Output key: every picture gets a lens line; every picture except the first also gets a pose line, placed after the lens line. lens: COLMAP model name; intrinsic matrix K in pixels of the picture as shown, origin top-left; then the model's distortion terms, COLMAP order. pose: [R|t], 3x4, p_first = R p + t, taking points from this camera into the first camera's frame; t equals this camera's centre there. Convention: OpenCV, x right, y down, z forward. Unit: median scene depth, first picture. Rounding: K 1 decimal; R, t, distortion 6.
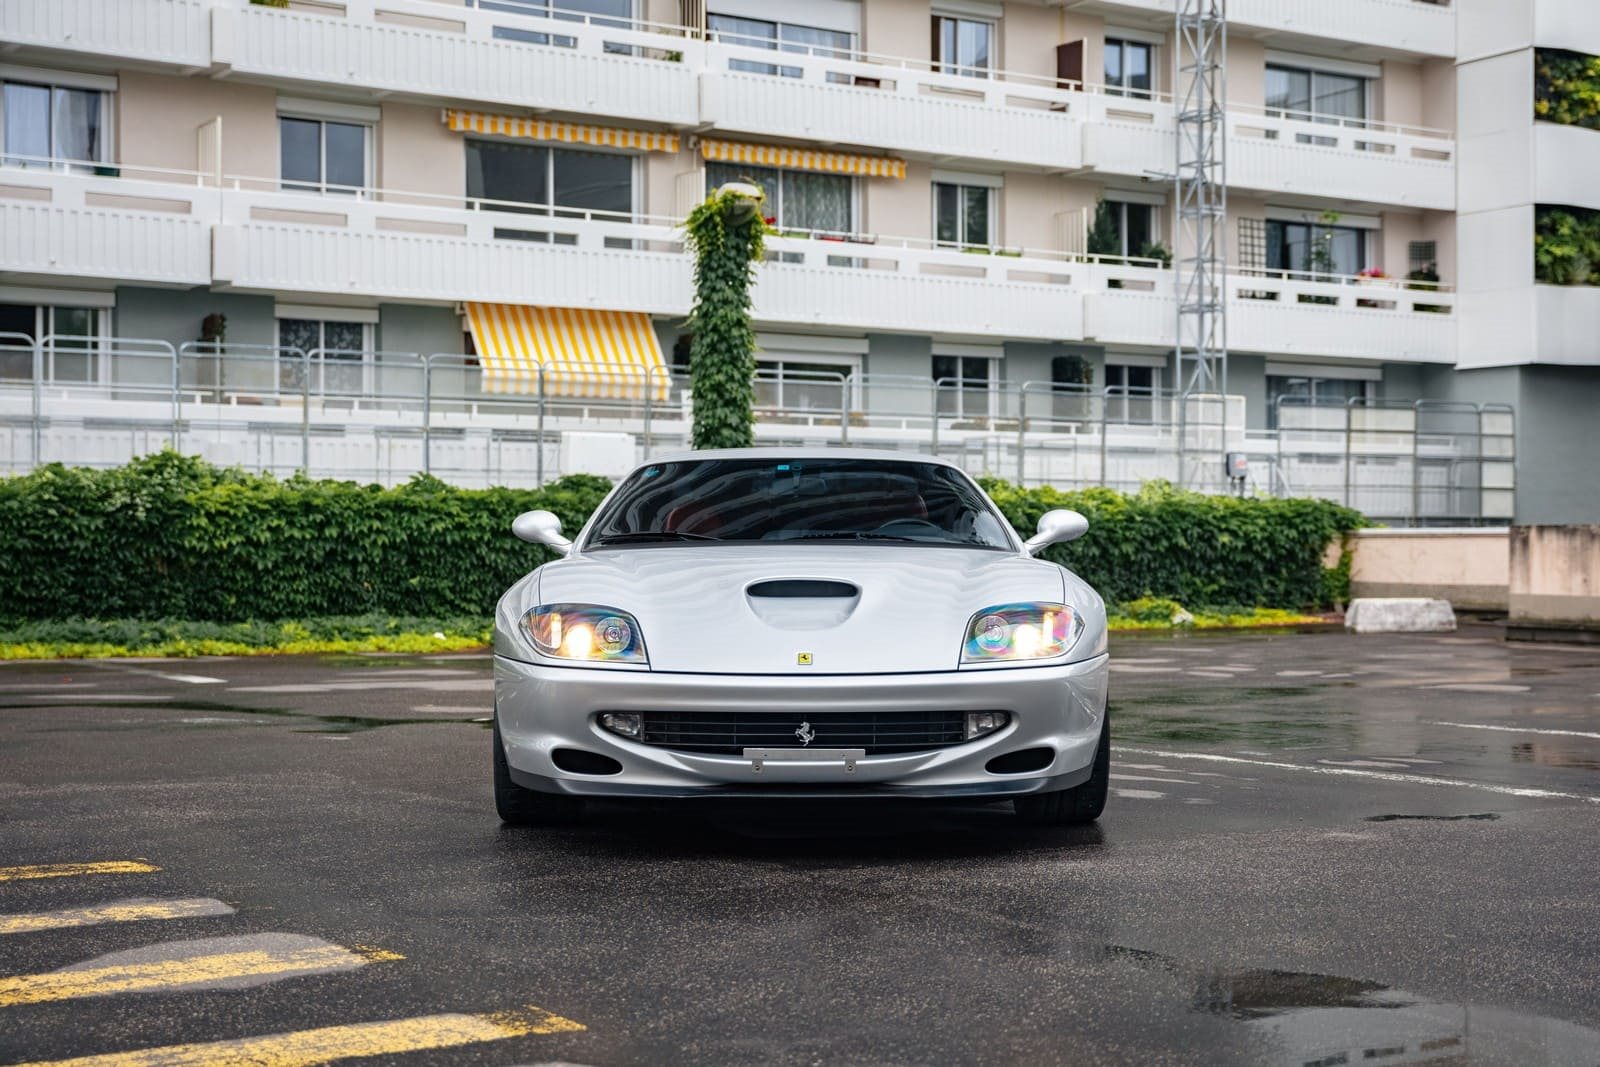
lens RADIAL K [[2036.9, 0, 830.7], [0, 2036.9, 516.1], [0, 0, 1]] dist [0.055553, 0.013577]
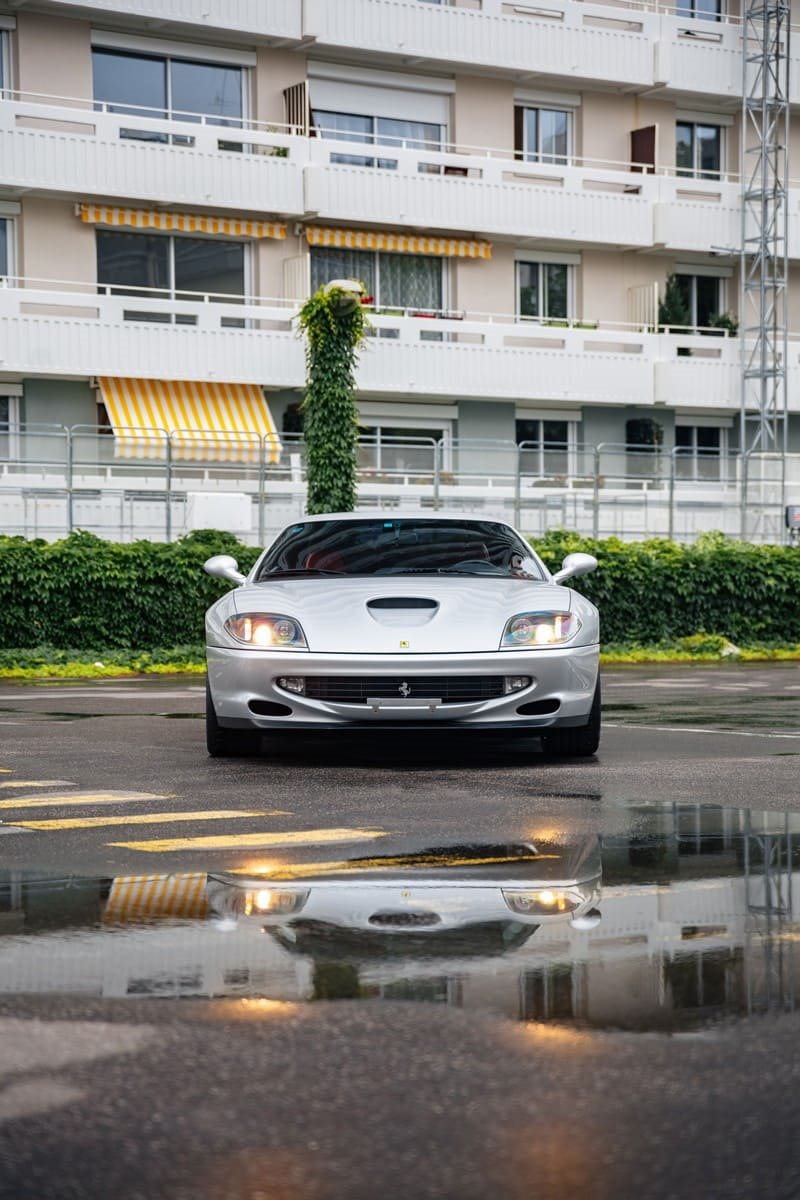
lens RADIAL K [[2215.6, 0, 367.1], [0, 2215.6, 601.0], [0, 0, 1]] dist [0.222578, 0.322496]
pose [[0.999612, -0.005206, -0.027349, 0.001804], [0.005553, 0.999905, 0.012605, 0.003848], [0.027281, -0.012752, 0.999546, -0.217334]]
